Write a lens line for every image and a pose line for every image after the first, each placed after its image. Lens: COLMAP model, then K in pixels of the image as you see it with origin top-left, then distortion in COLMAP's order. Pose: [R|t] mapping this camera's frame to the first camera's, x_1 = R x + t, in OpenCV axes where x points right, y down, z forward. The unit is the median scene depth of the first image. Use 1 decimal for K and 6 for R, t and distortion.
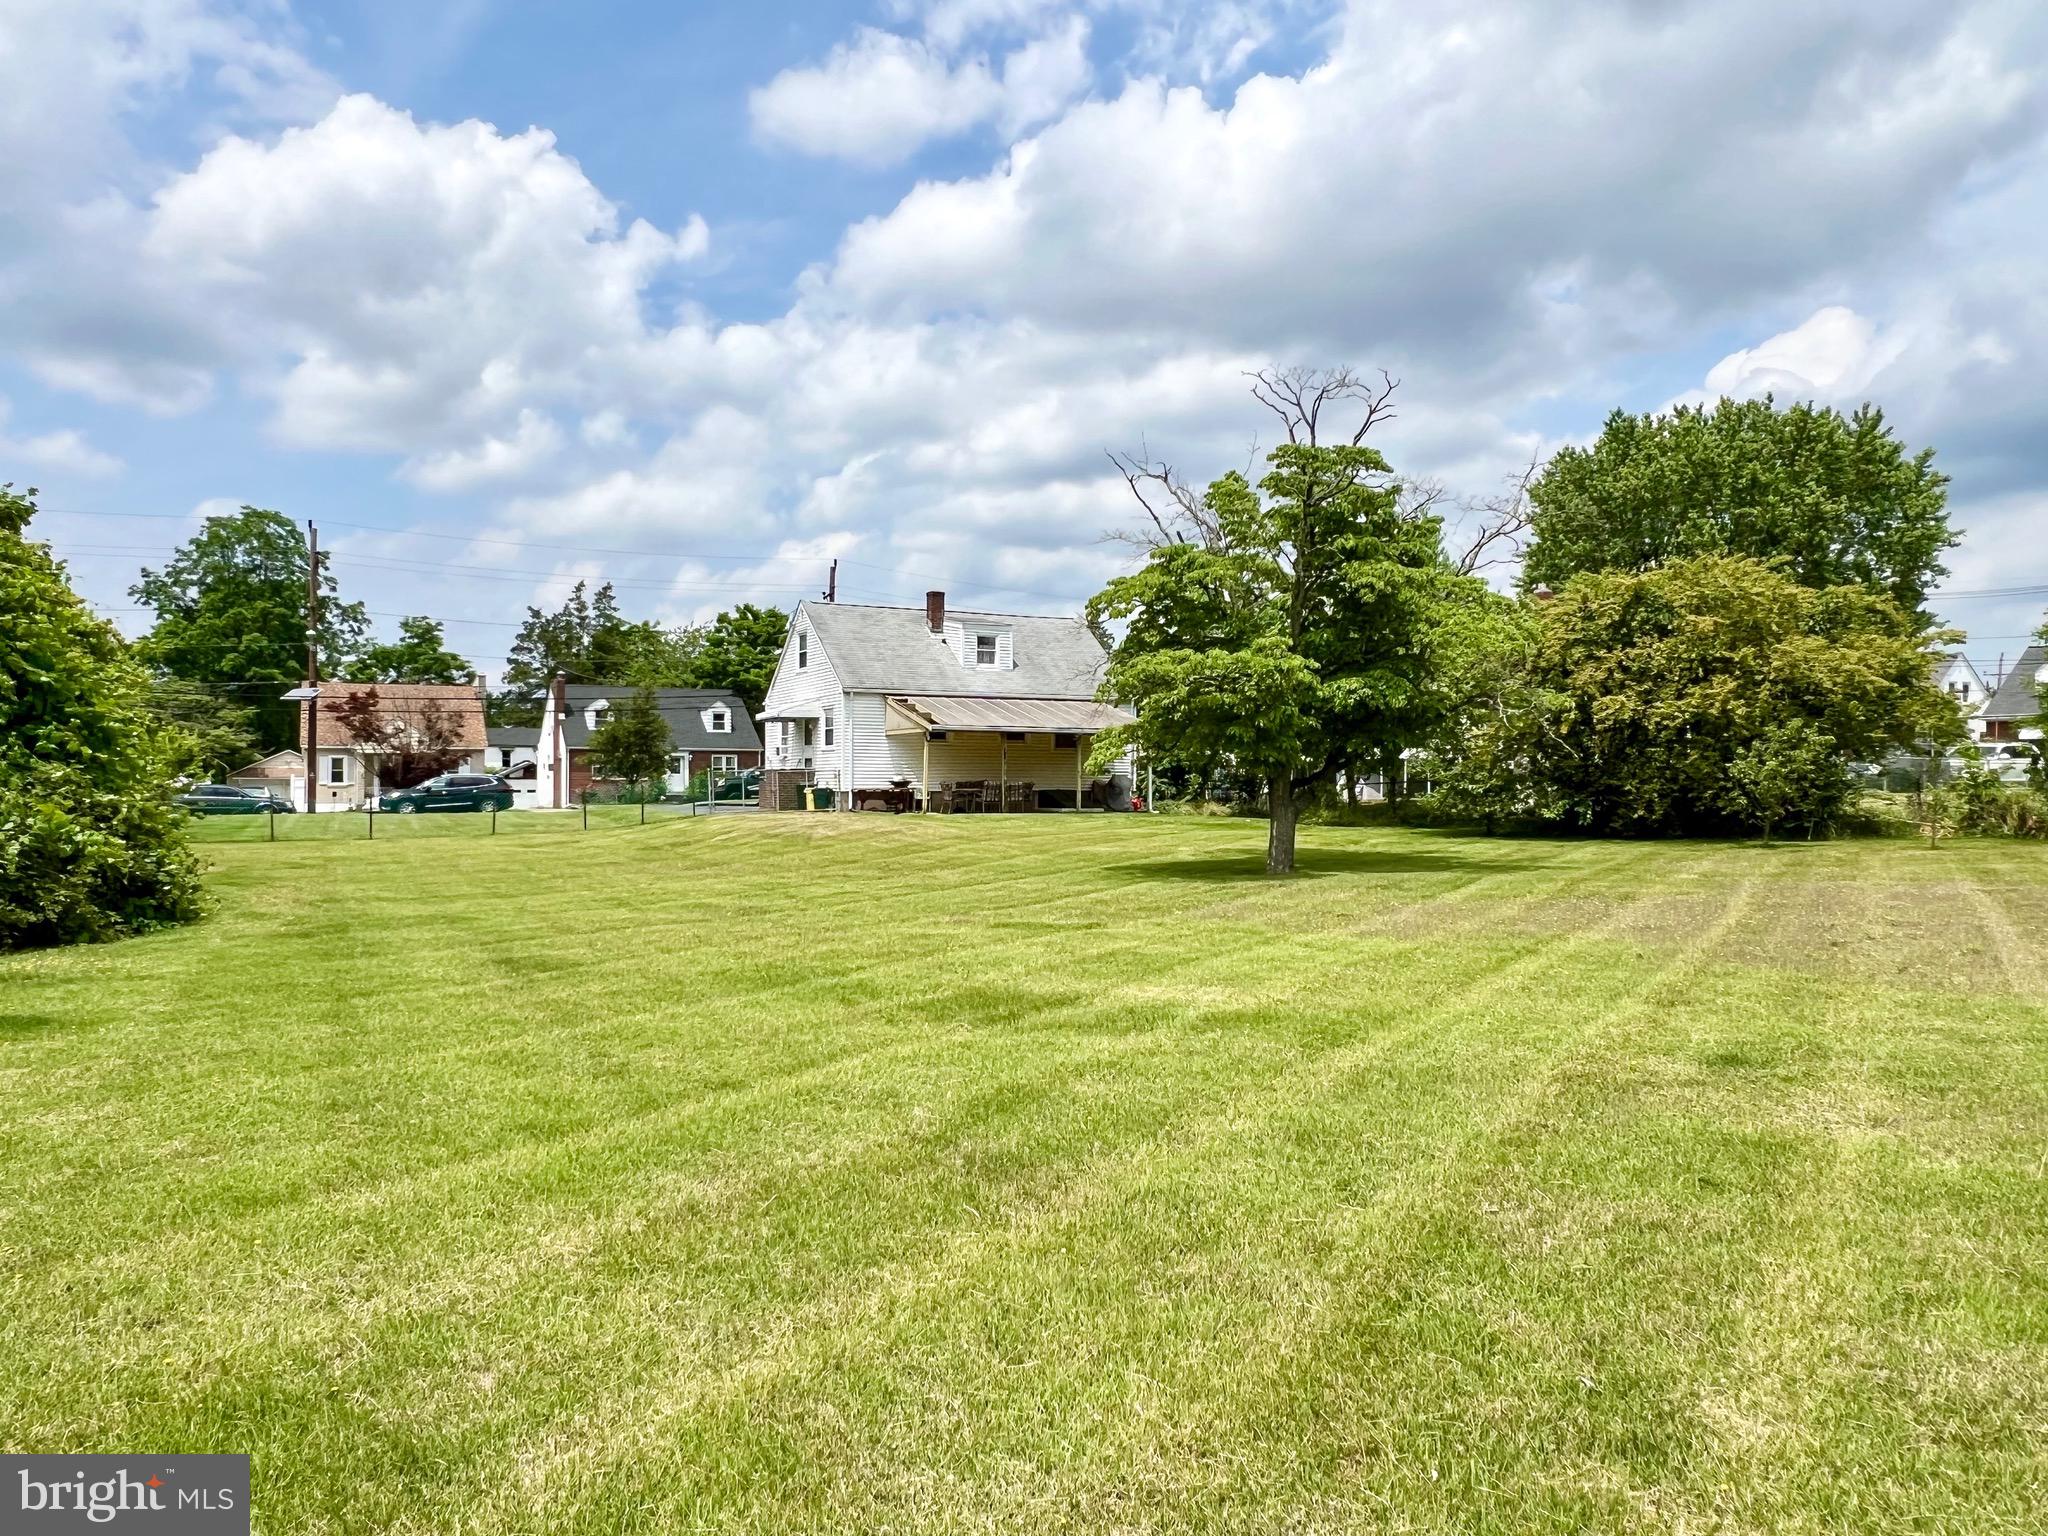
lens RADIAL K [[1431.7, 0, 1025.4], [0, 1431.7, 767.0], [0, 0, 1]] dist [-0.001050, -0.002220]
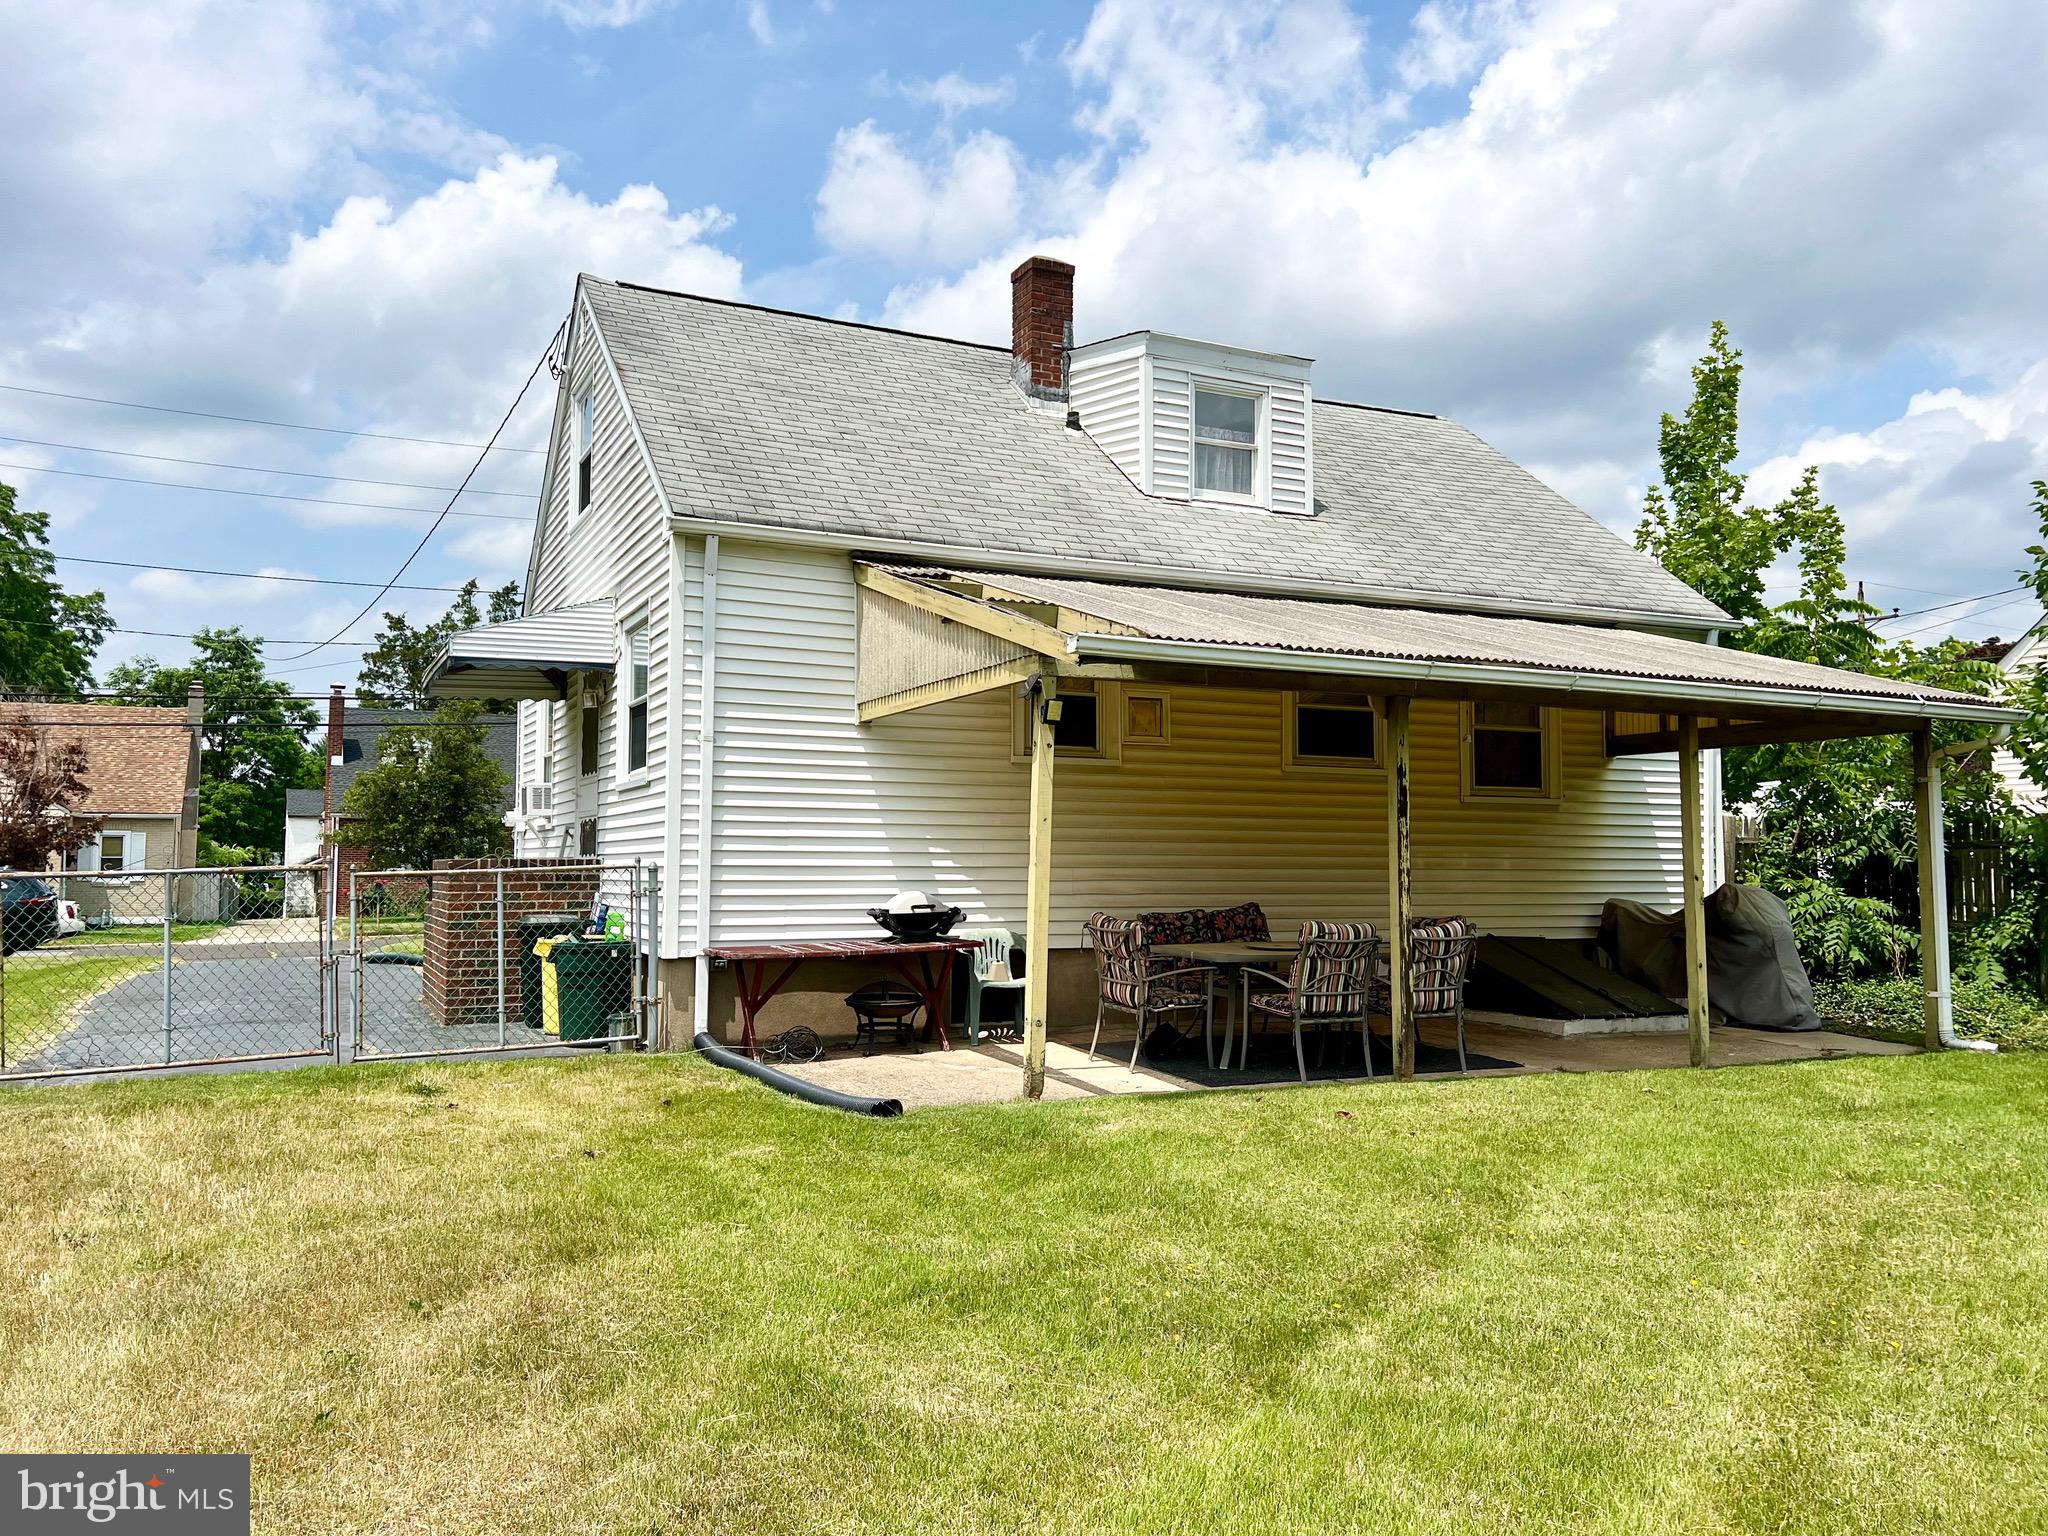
lens RADIAL K [[1521.2, 0, 1018.1], [0, 1521.2, 765.1], [0, 0, 1]] dist [-0.001676, -0.001713]
pose [[0.999460, 0.001231, -0.032834, -0.058527], [-0.003105, 0.998364, -0.057085, -0.000250], [0.032710, 0.057156, 0.997829, 0.701947]]
